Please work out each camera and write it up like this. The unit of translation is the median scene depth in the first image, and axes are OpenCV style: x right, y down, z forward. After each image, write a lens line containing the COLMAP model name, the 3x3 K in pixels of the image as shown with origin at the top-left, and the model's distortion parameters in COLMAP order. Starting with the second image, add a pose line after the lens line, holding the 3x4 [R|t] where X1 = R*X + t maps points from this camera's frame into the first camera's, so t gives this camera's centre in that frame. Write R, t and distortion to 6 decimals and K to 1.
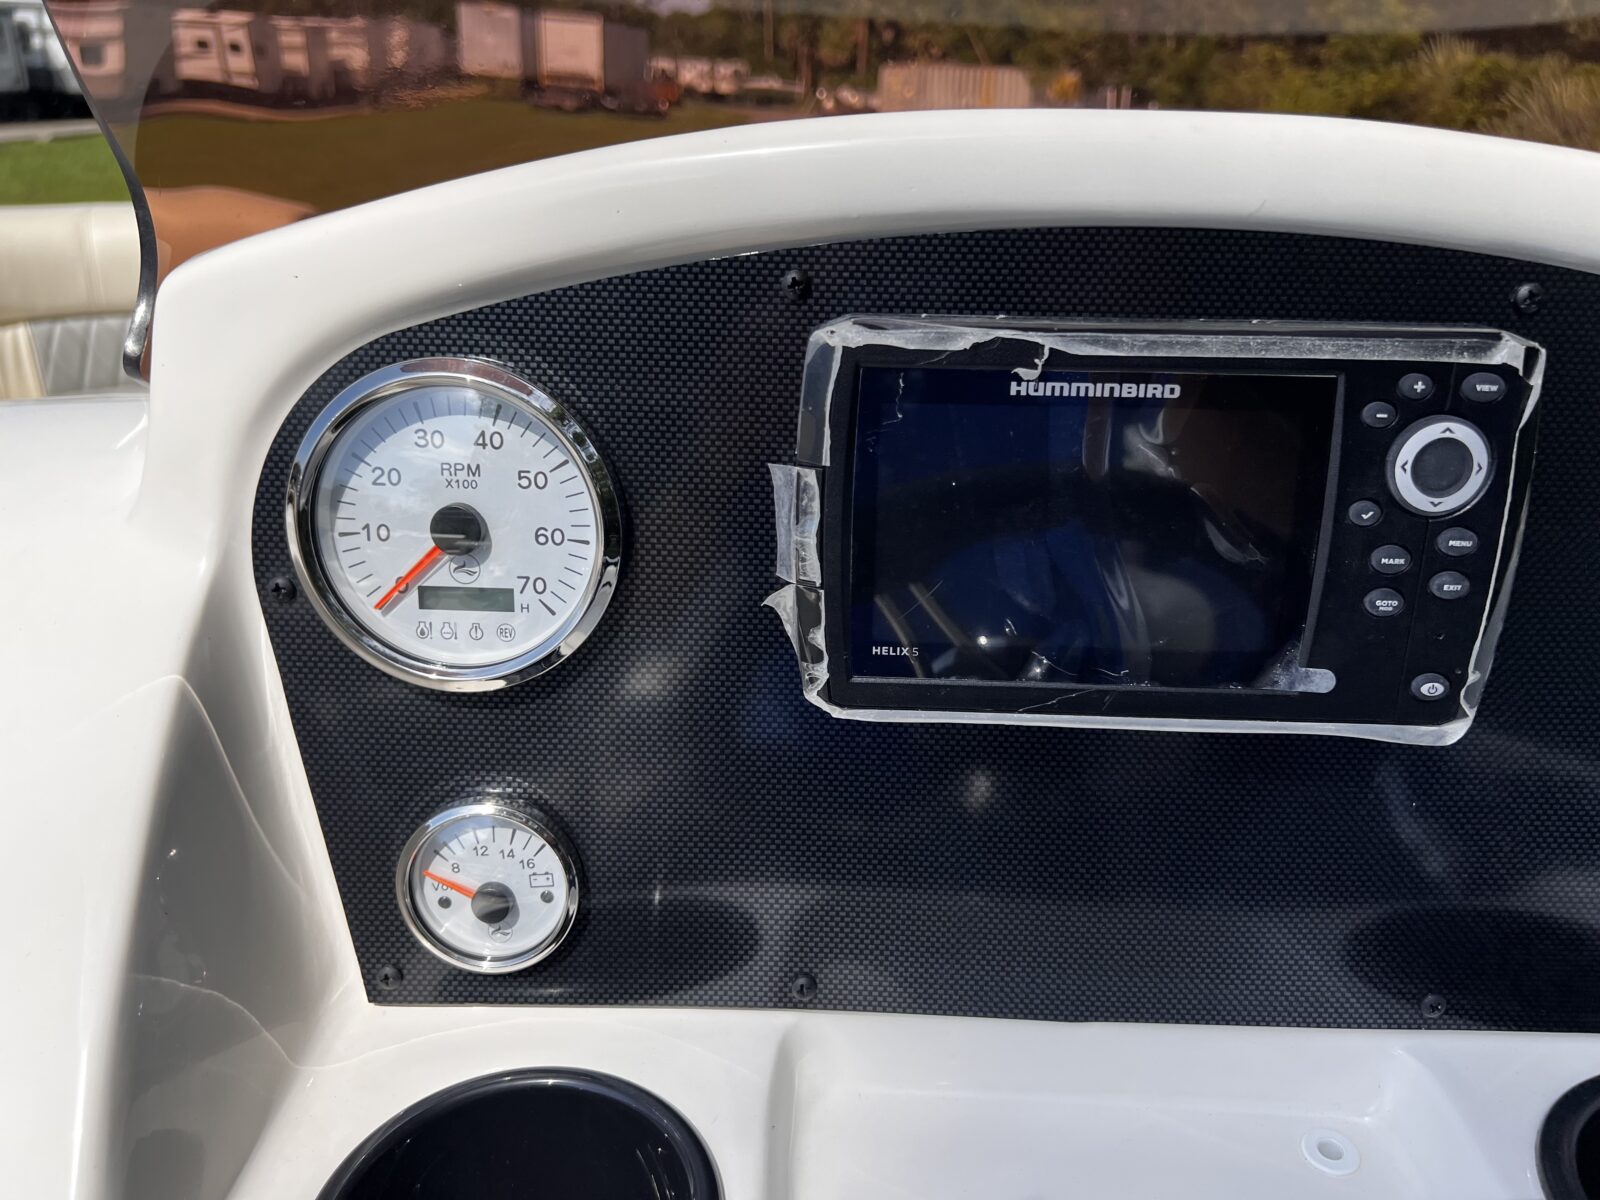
lens RADIAL K [[1184.6, 0, 806.5], [0, 1184.6, 603.7], [0, 0, 1]] dist [0.046676, -0.052866]
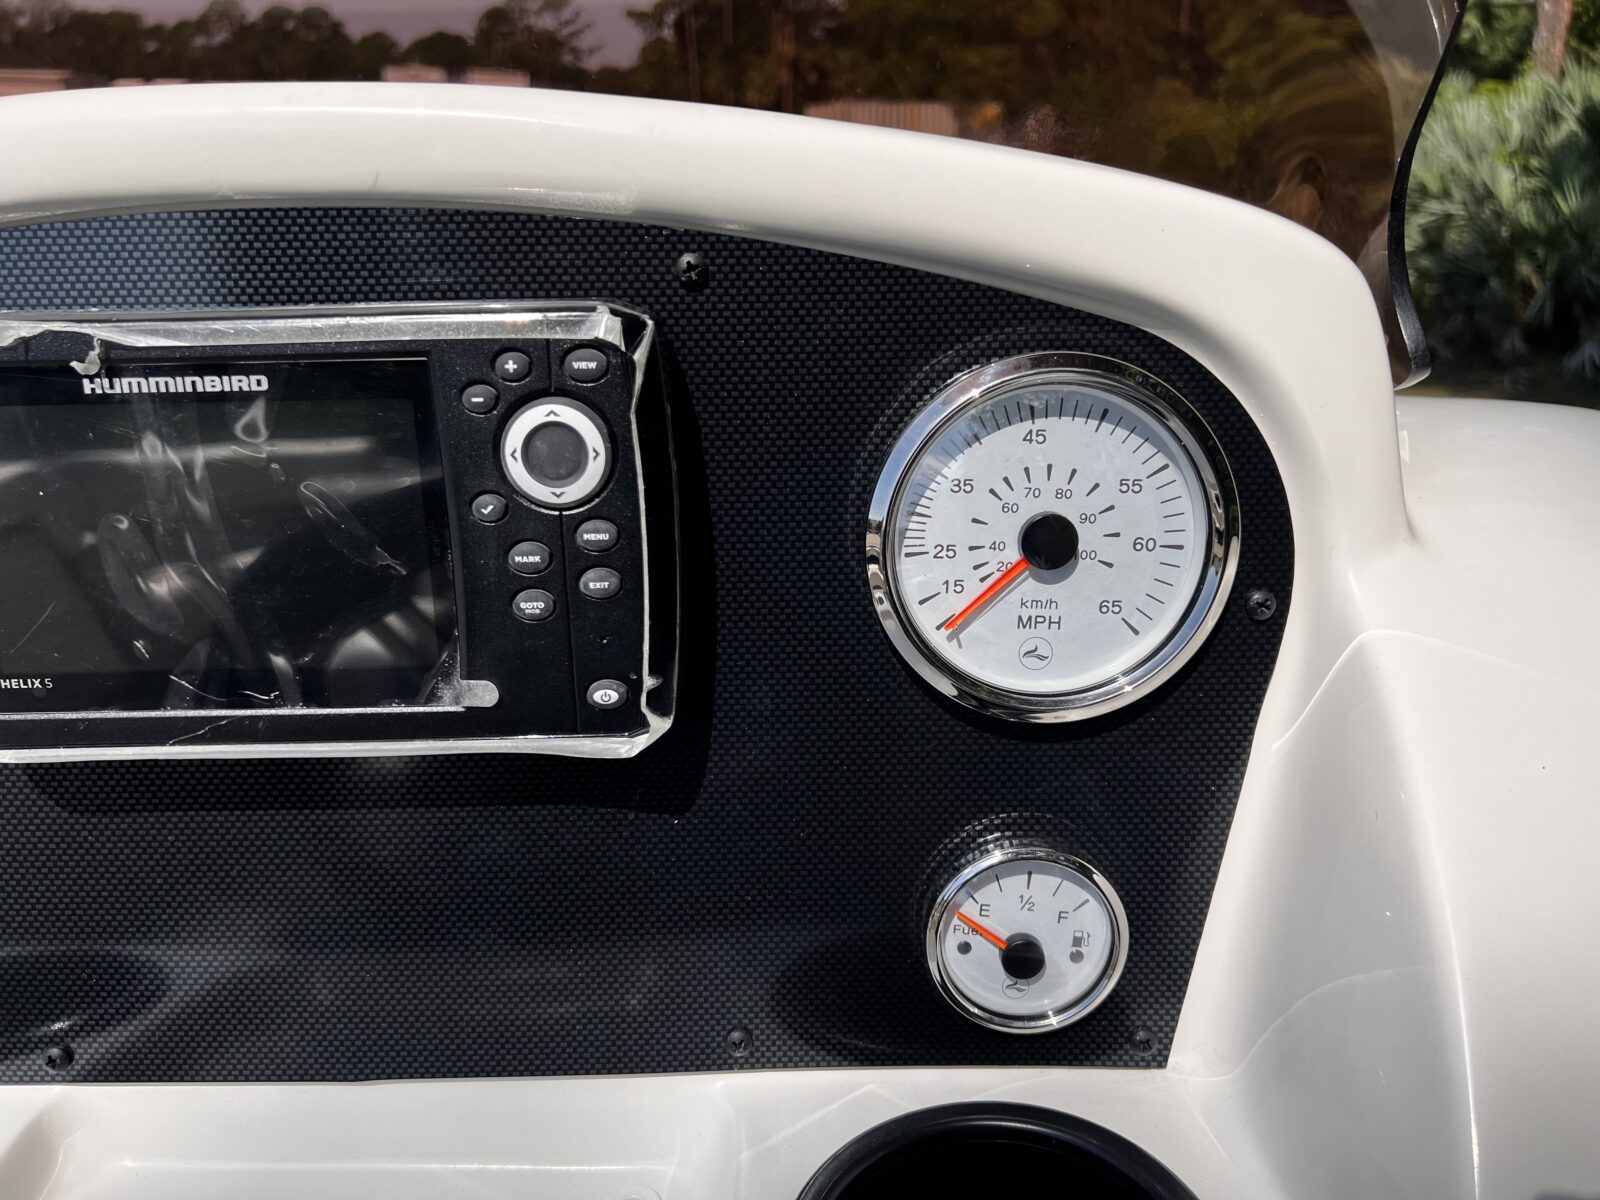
lens RADIAL K [[1184.6, 0, 791.4], [0, 1184.6, 601.6], [0, 0, 1]] dist [0.046676, -0.052866]
pose [[0.998922, -0.046214, 0.004301, 0.700869], [0.046331, 0.998376, -0.033147, 0.037546], [-0.002763, 0.033311, 0.999441, 0.092499]]
